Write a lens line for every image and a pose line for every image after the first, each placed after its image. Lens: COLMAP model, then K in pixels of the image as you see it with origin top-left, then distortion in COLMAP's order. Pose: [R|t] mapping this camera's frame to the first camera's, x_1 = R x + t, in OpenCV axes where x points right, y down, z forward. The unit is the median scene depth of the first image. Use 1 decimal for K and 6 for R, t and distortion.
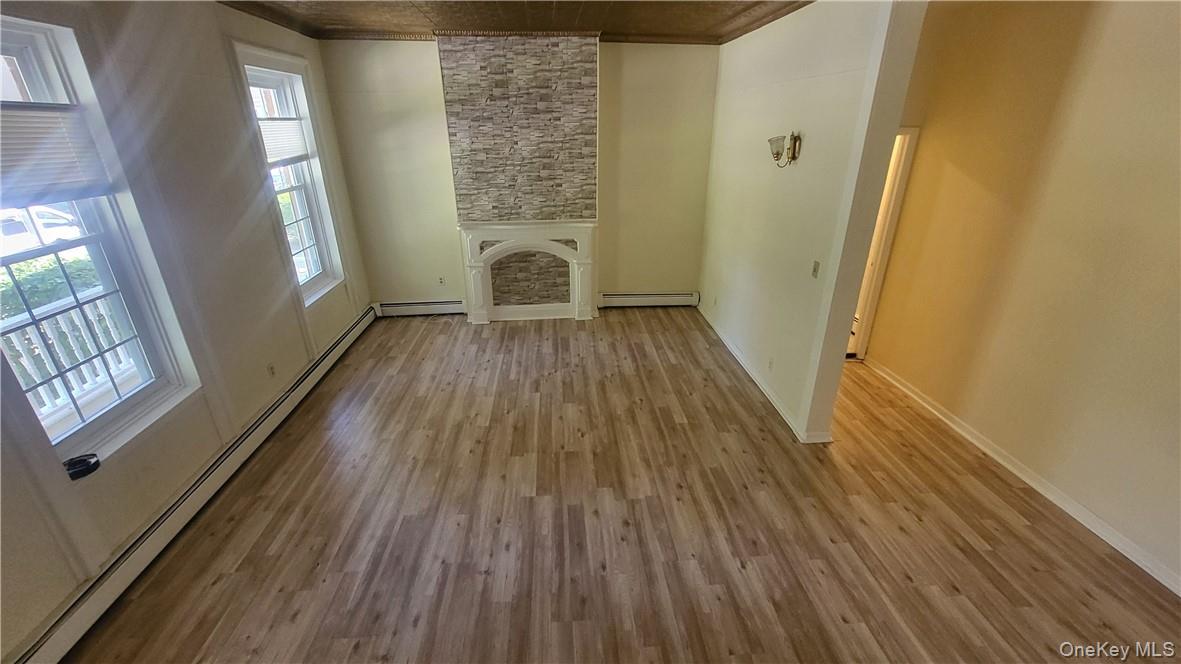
lens RADIAL K [[474.0, 0, 602.6], [0, 474.0, 338.5], [0, 0, 1]] dist [-0.003370, -0.000905]
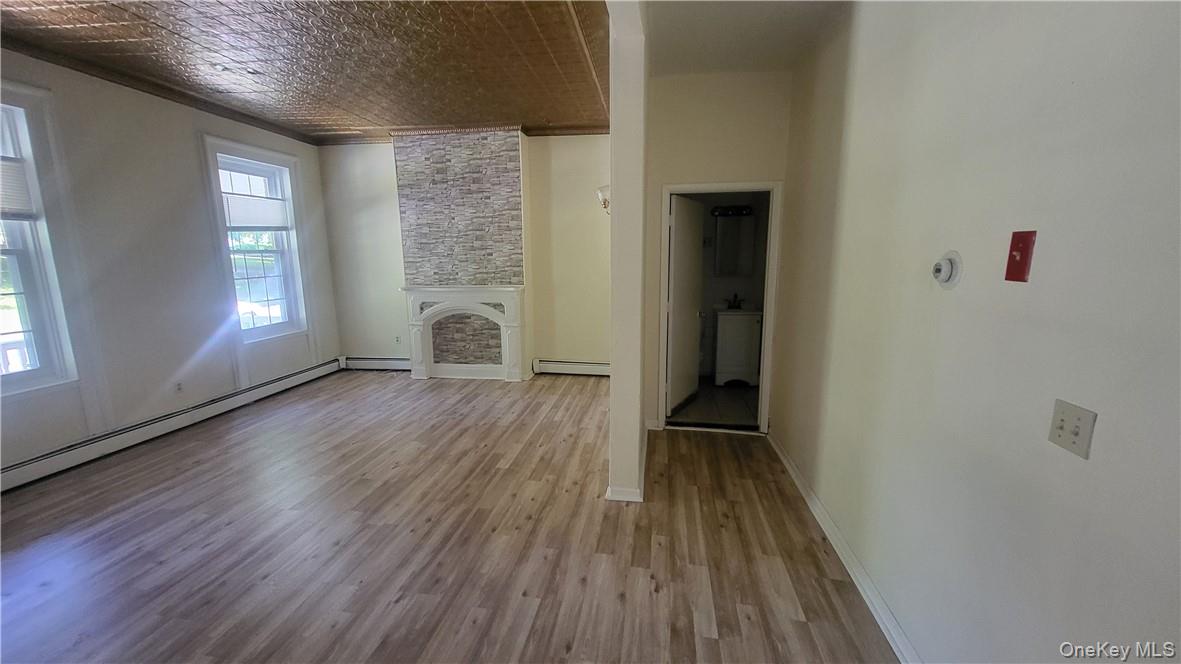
lens RADIAL K [[474.0, 0, 608.4], [0, 474.0, 331.6], [0, 0, 1]] dist [-0.003370, -0.000905]
pose [[0.972258, 0.030017, -0.231977, 0.470737], [-0.086868, 0.967142, -0.238936, 0.097329], [0.217183, 0.252459, 0.942919, 0.070986]]
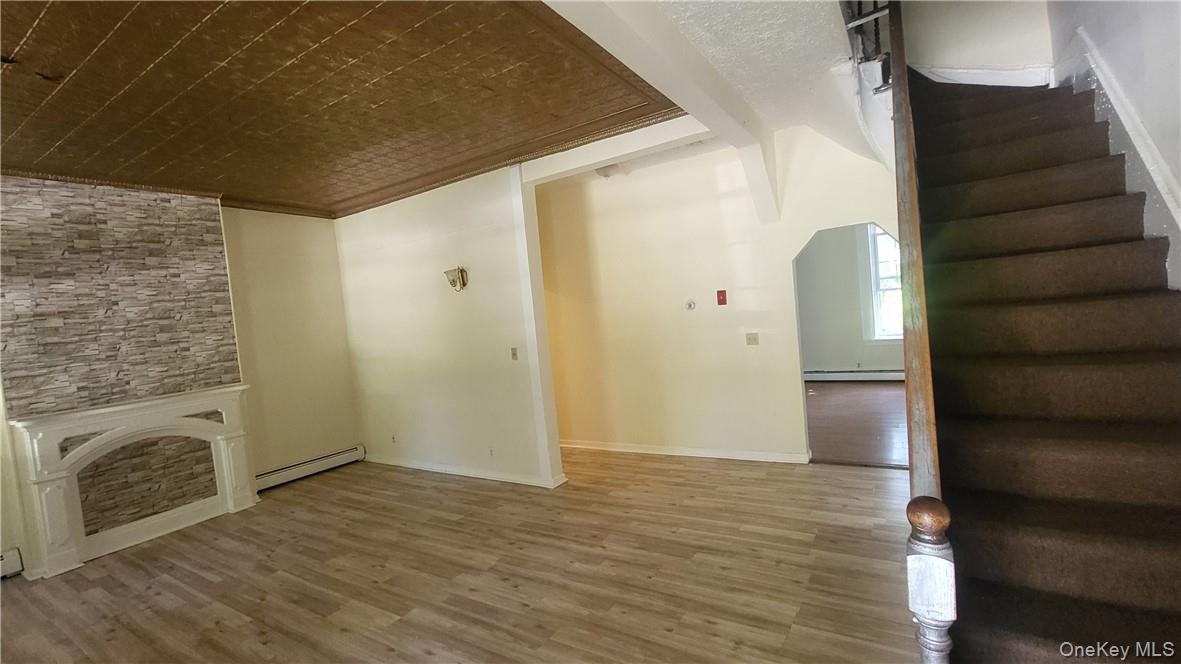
lens RADIAL K [[503.6, 0, 591.1], [0, 503.6, 346.6], [0, 0, 1]] dist [-0.013641, 0.000822]
pose [[0.599575, -0.115296, 0.791970, -0.381830], [0.414491, 0.891248, -0.184048, 0.131543], [-0.684622, 0.438615, 0.582159, 0.015577]]
